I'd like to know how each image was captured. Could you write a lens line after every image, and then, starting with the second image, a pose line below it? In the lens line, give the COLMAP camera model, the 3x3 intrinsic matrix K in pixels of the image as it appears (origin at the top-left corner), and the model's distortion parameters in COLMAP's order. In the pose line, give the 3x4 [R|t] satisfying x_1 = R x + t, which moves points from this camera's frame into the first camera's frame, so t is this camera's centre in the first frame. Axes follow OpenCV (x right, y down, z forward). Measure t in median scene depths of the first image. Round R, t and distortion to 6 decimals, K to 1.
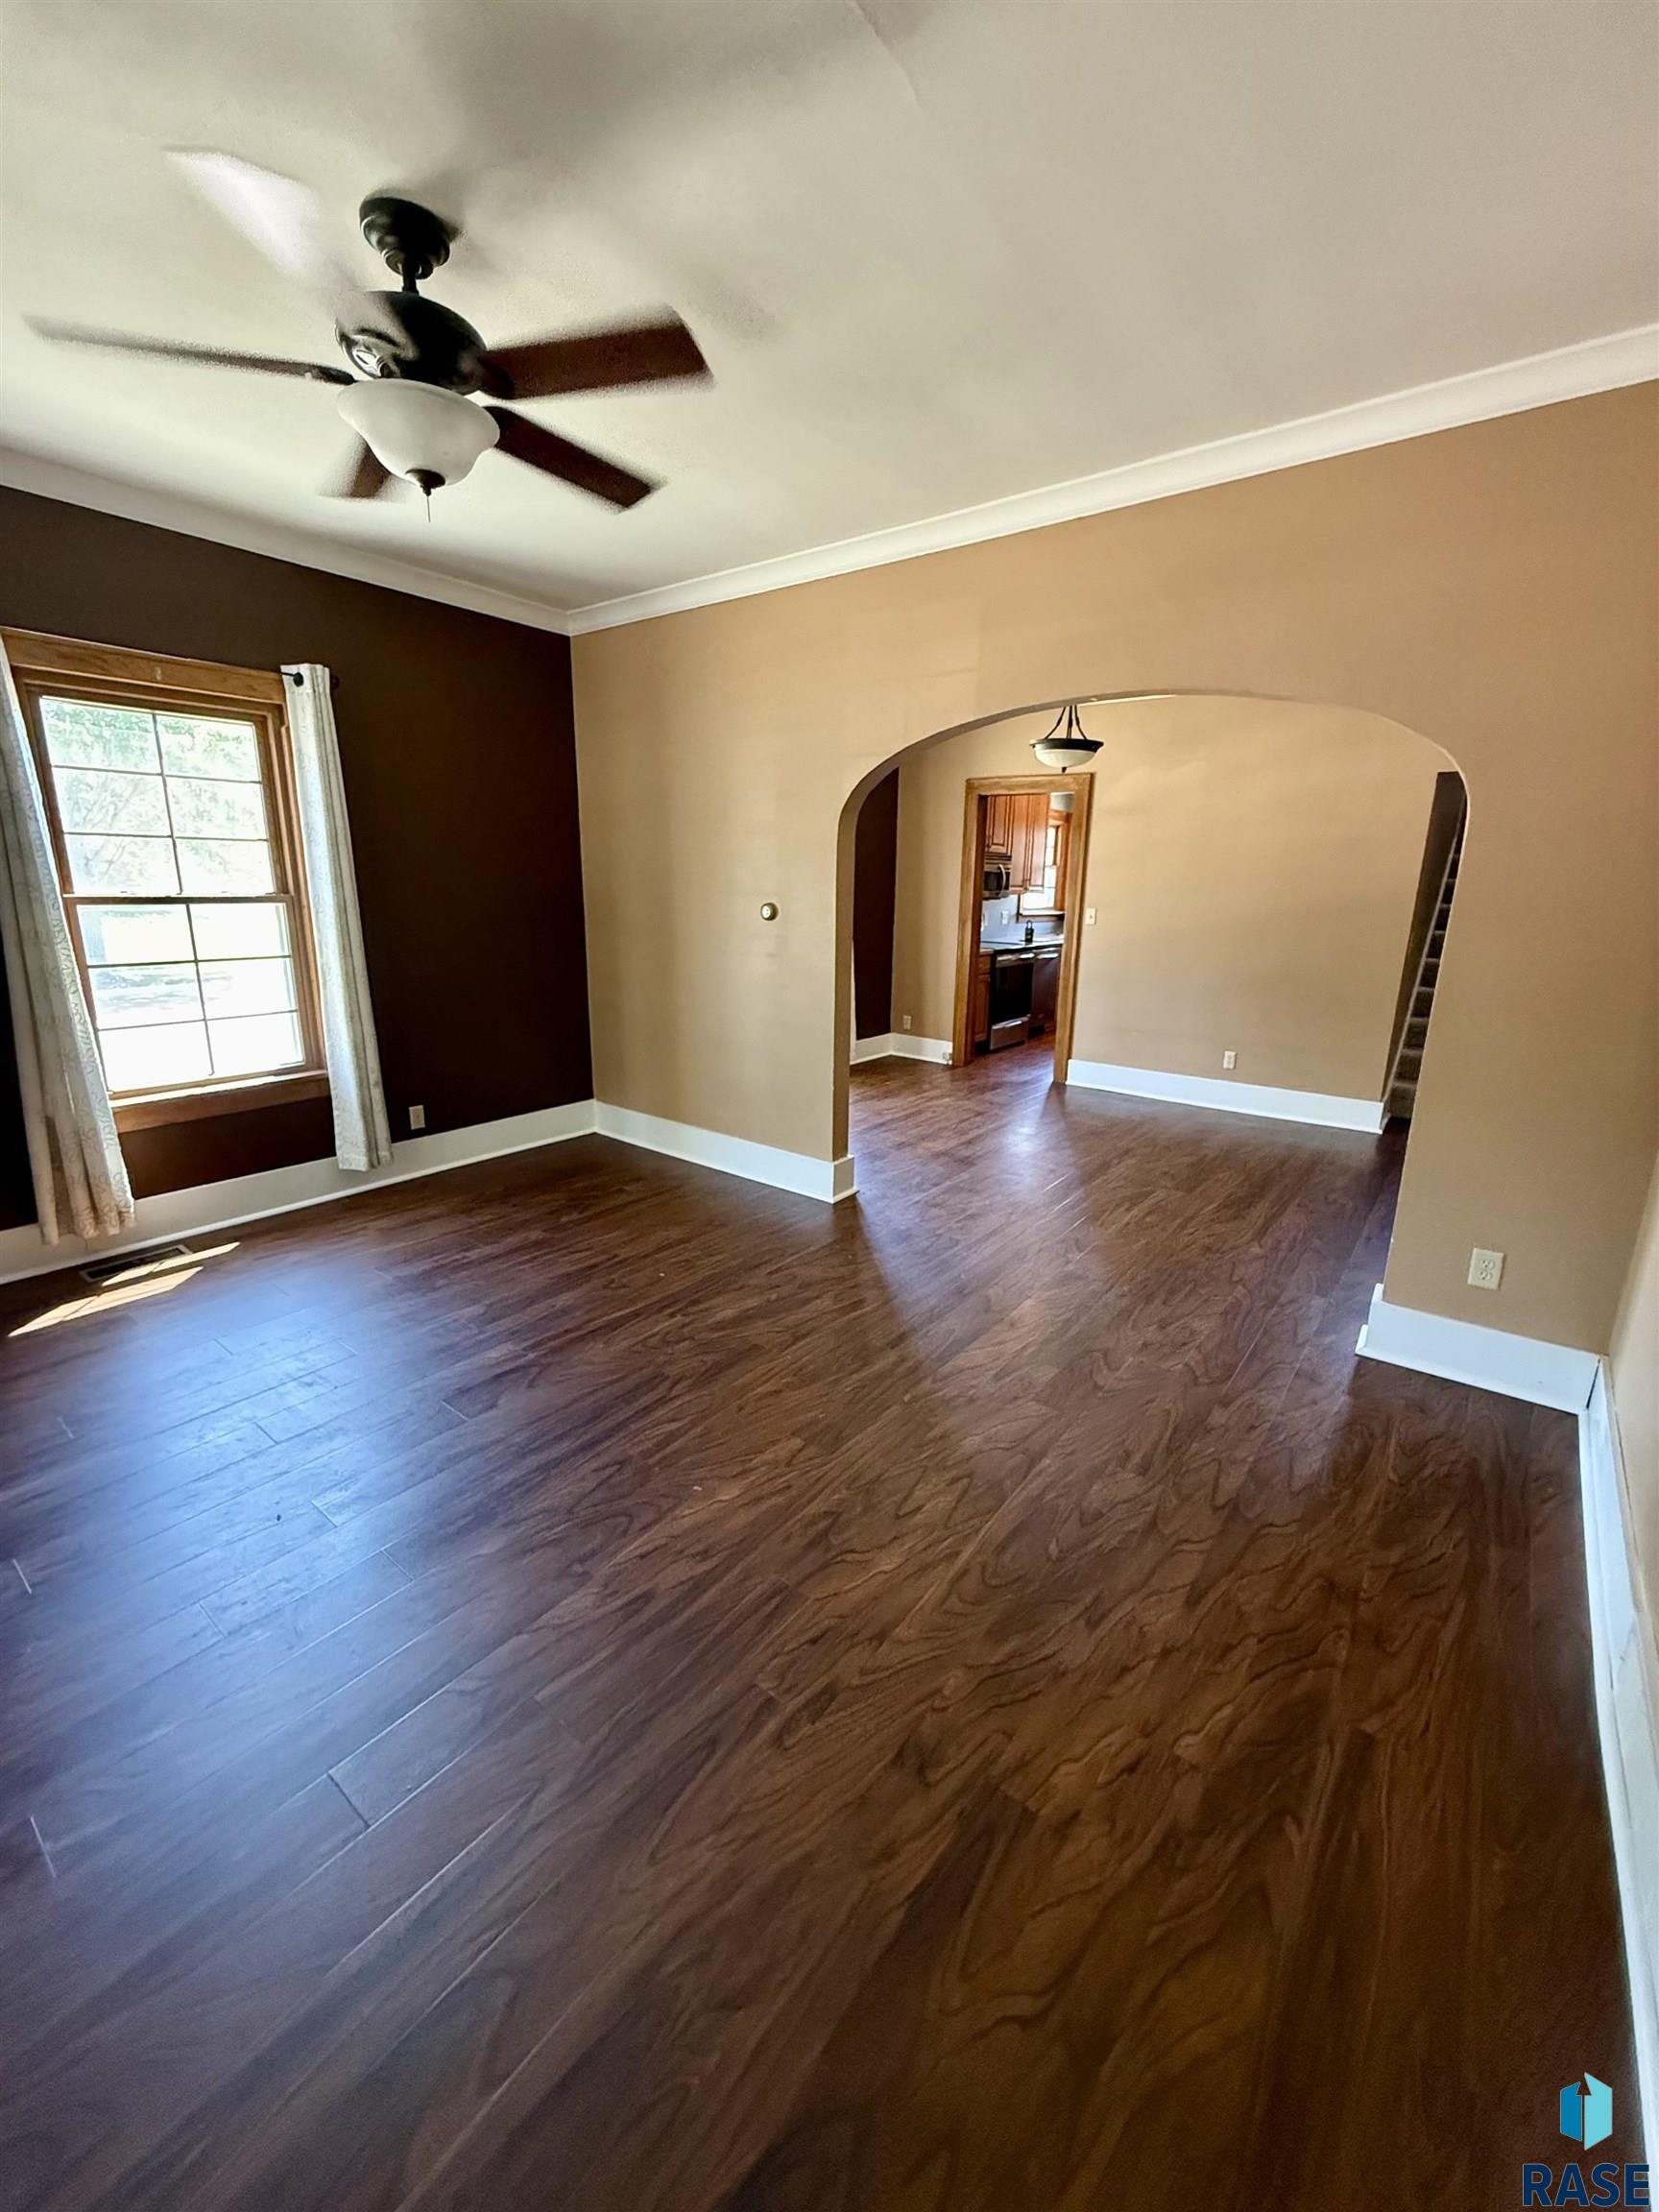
lens RADIAL K [[882.1, 0, 822.0], [0, 882.1, 1104.9], [0, 0, 1]] dist [-0.000835, -0.000367]
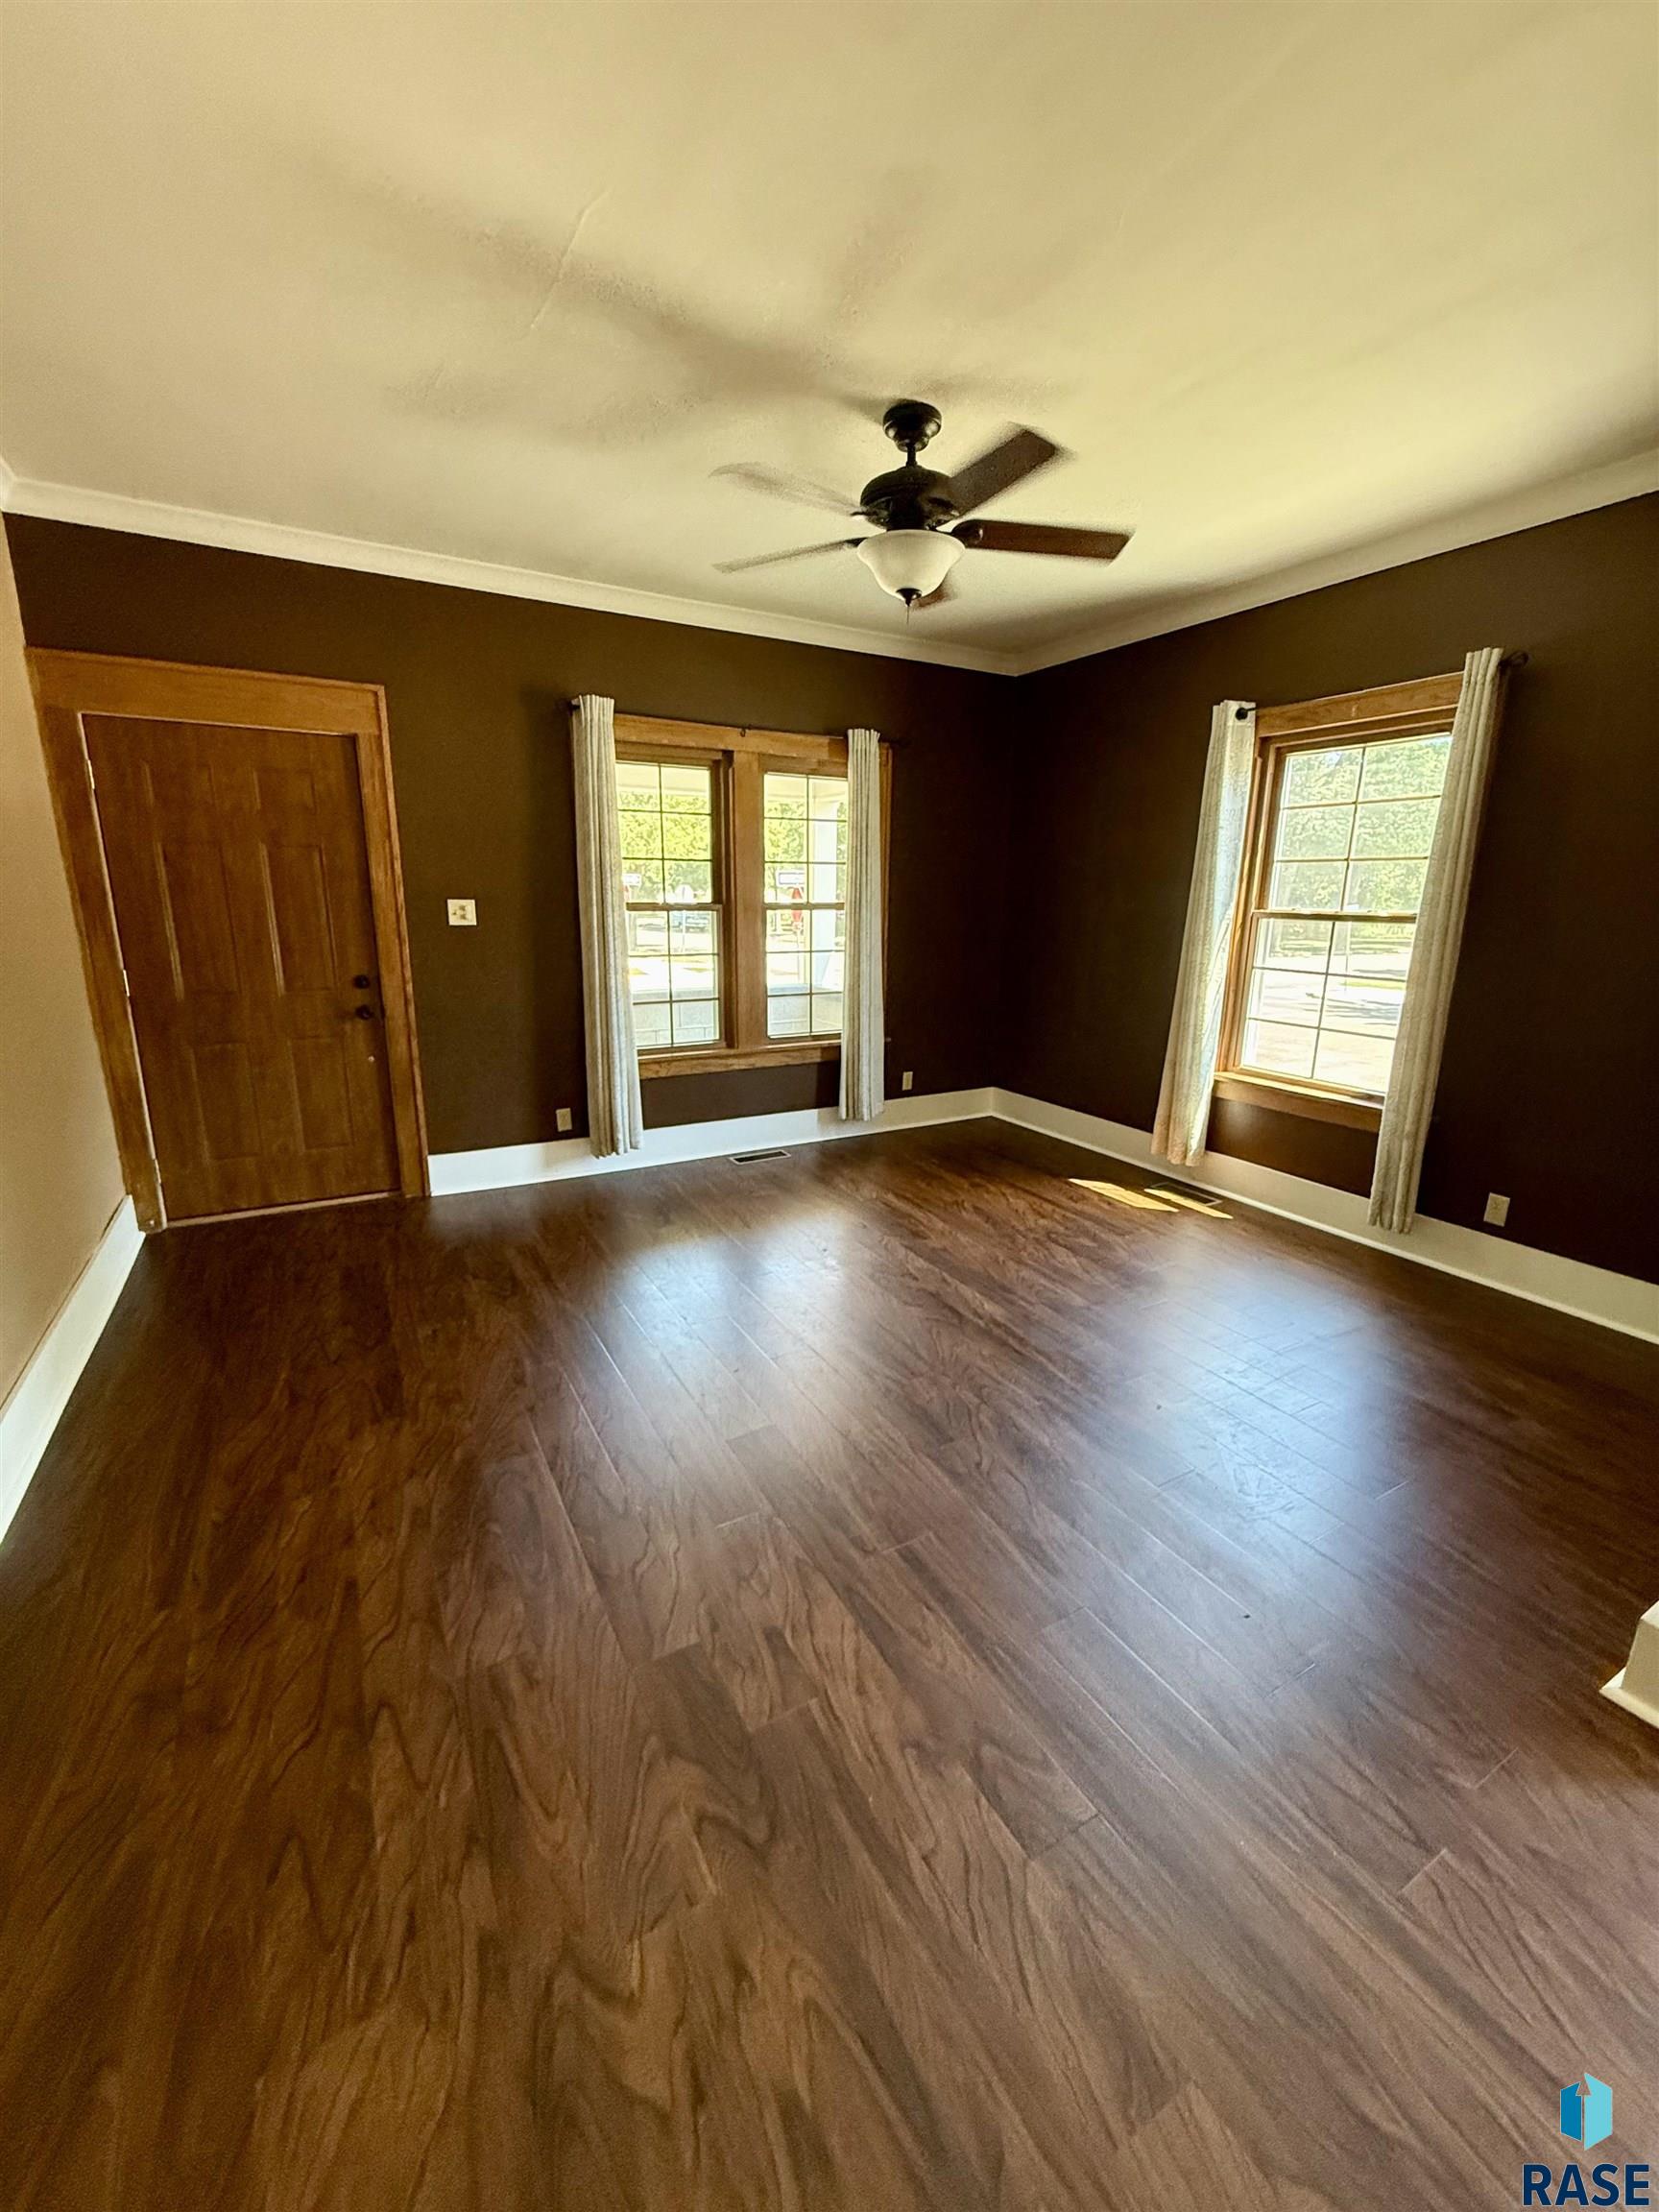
lens RADIAL K [[882.1, 0, 831.1], [0, 882.1, 1097.2], [0, 0, 1]] dist [-0.000835, -0.000367]
pose [[-0.380865, 0.192018, -0.904473, 0.716513], [-0.243270, 0.922926, 0.298374, -0.269074], [0.892055, 0.333671, -0.304797, 1.138404]]
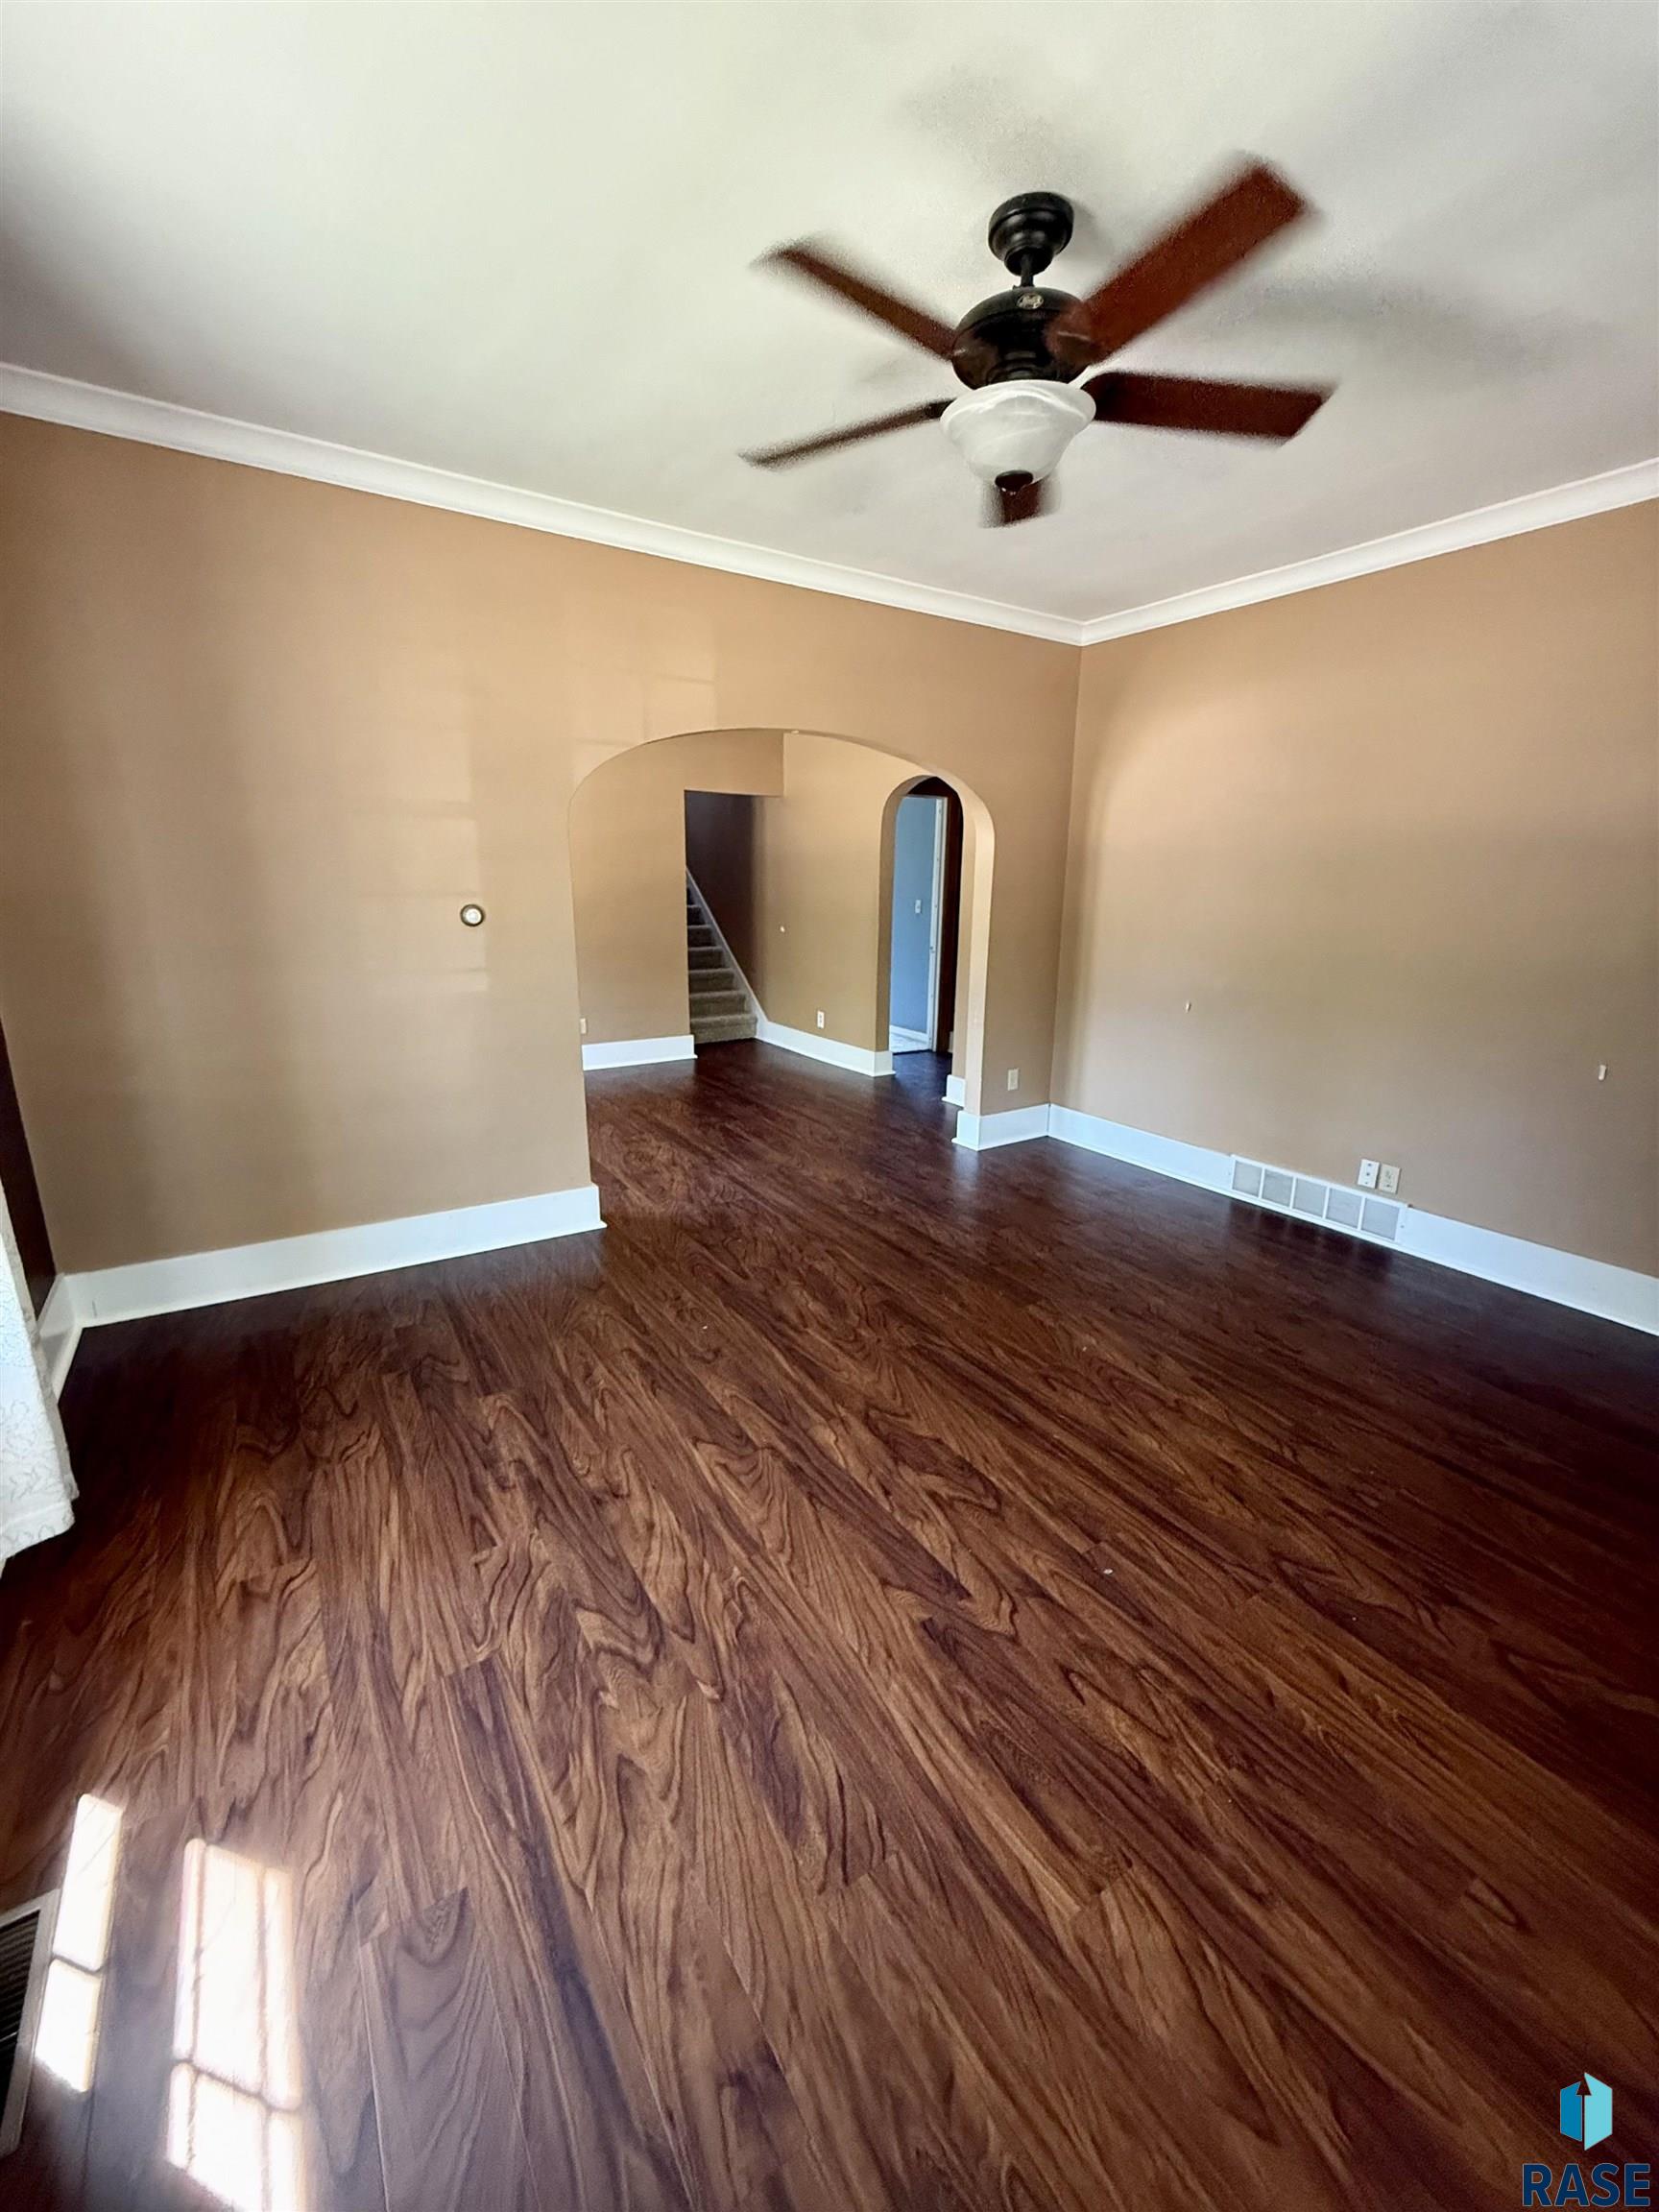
lens RADIAL K [[882.1, 0, 822.1], [0, 882.1, 1113.9], [0, 0, 1]] dist [-0.000835, -0.000367]
pose [[0.334078, -0.256710, 0.906914, -1.140520], [0.227046, 0.955781, 0.186906, -0.194990], [-0.914791, 0.143470, 0.377590, 0.671221]]
